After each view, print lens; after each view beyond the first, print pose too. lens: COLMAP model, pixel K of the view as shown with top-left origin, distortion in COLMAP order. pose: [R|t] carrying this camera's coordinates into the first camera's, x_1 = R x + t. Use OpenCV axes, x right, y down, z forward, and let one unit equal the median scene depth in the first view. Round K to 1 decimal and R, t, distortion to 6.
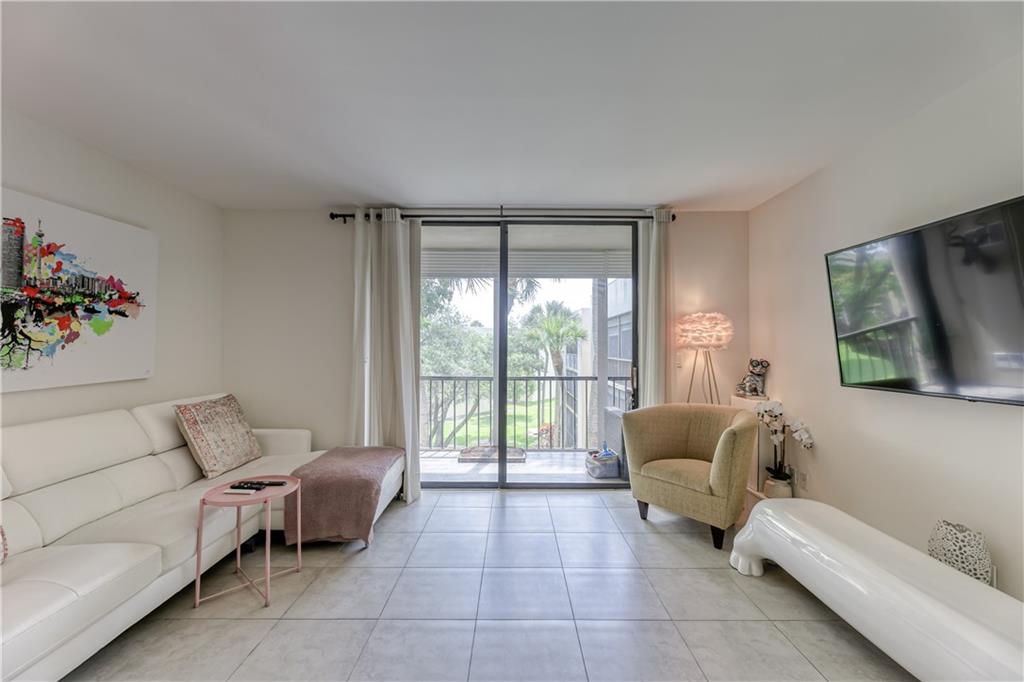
lens RADIAL K [[418.5, 0, 514.7], [0, 418.5, 338.5], [0, 0, 1]] dist [0.004816, 0.000693]
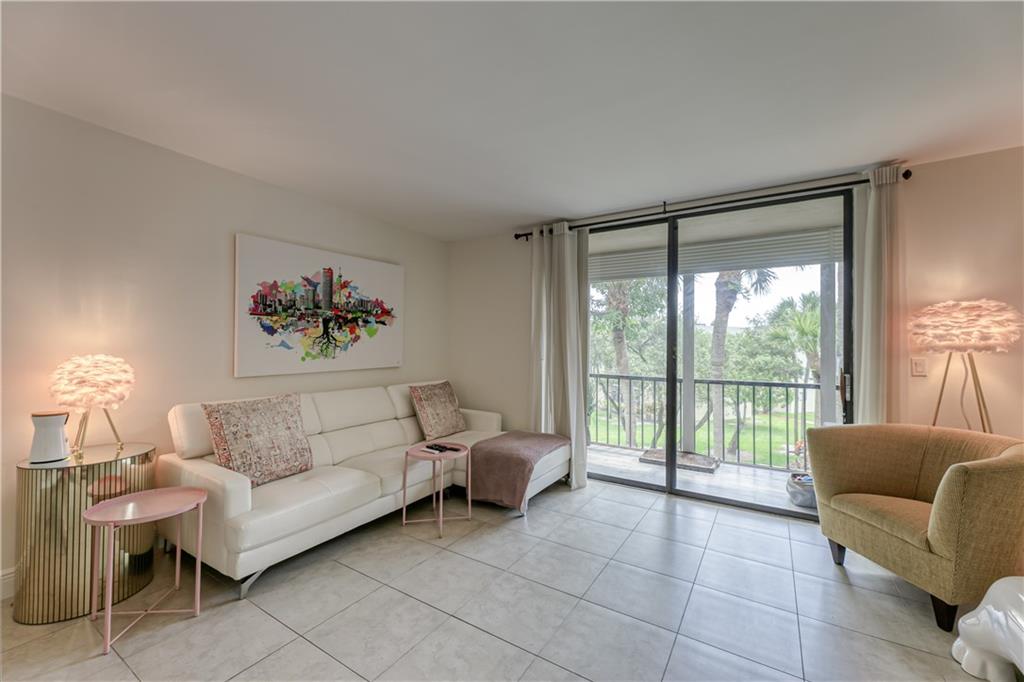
lens RADIAL K [[418.5, 0, 511.3], [0, 418.5, 334.6], [0, 0, 1]] dist [0.004816, 0.000693]
pose [[0.842544, -0.009231, -0.538549, 0.202504], [0.004293, 0.999936, -0.010423, 0.000100], [0.538611, 0.006470, 0.842530, -0.008123]]
